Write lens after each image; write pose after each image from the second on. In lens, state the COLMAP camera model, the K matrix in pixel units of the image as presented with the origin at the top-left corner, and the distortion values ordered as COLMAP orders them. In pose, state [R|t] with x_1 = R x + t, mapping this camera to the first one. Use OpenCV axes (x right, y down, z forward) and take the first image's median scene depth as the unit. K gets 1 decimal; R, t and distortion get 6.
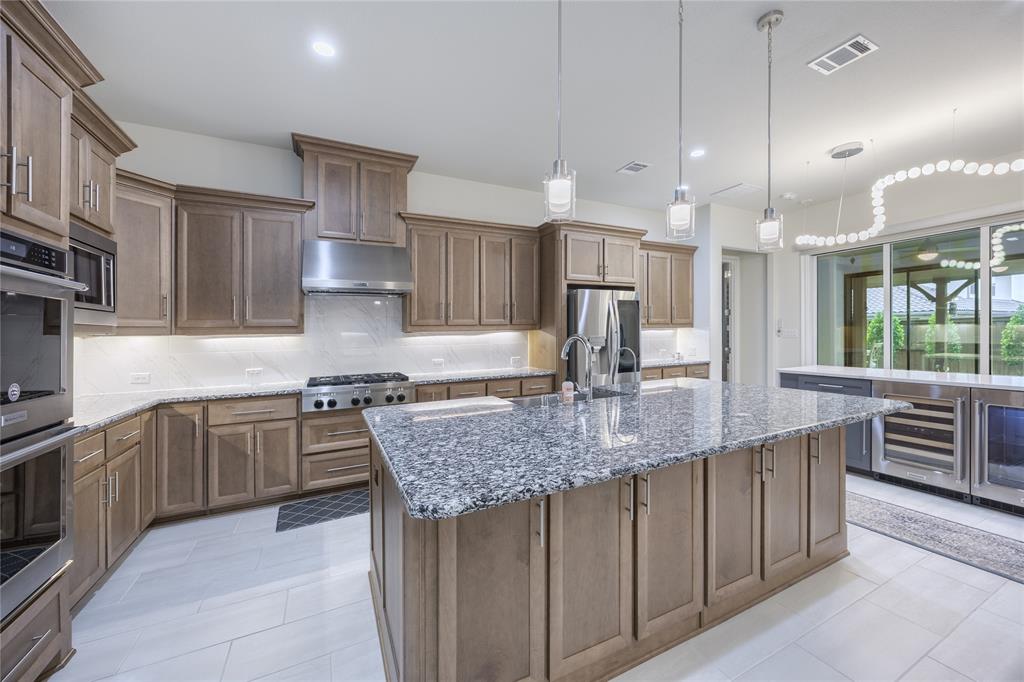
lens RADIAL K [[415.3, 0, 512.0], [0, 415.3, 341.0], [0, 0, 1]] dist [0.018432, -0.000024]
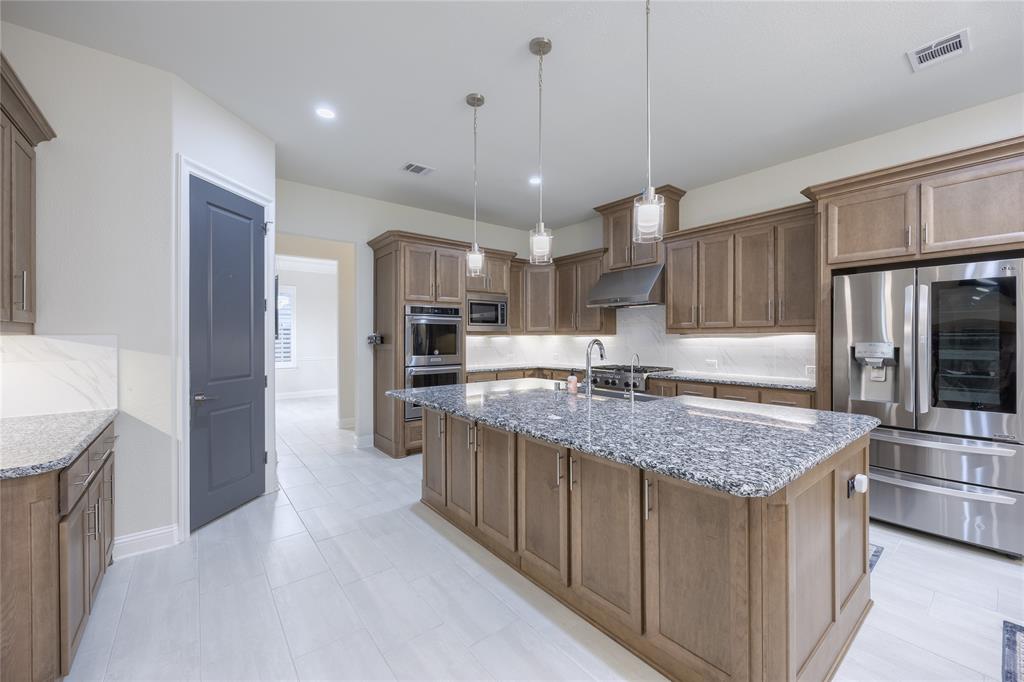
lens RADIAL K [[391.1, 0, 508.8], [0, 391.1, 334.7], [0, 0, 1]] dist [-0.000925, -0.000057]
pose [[0.201576, 0.010595, -0.979416, 0.694937], [-0.016514, 0.999836, 0.007417, -0.019219], [0.979334, 0.014678, 0.201718, 0.310762]]
